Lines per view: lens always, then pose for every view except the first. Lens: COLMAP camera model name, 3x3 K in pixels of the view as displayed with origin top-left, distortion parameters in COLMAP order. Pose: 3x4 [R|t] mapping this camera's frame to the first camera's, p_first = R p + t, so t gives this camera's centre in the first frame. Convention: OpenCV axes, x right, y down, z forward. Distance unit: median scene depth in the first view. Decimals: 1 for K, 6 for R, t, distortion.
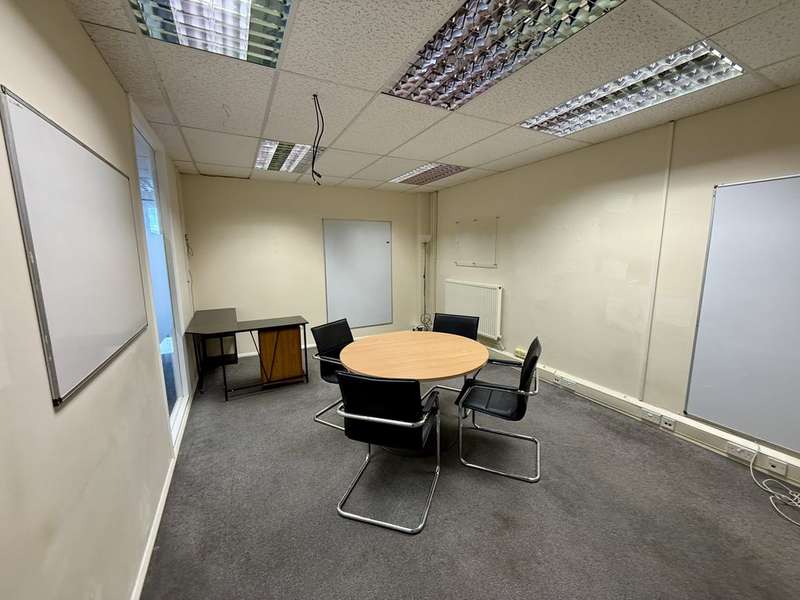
lens RADIAL K [[318.5, 0, 402.8], [0, 318.5, 301.6], [0, 0, 1]] dist [0.000726, 0.000525]
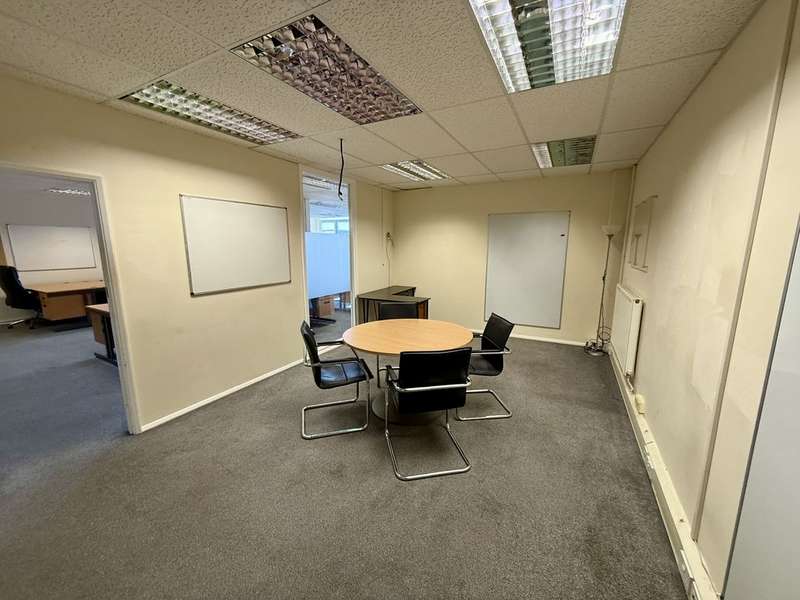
lens RADIAL K [[318.5, 0, 402.8], [0, 318.5, 301.6], [0, 0, 1]] dist [0.000726, 0.000525]
pose [[0.568475, 0.152627, -0.808419, 0.726213], [-0.135362, 0.986601, 0.091081, -0.046647], [0.811488, 0.057651, 0.581518, 0.251576]]
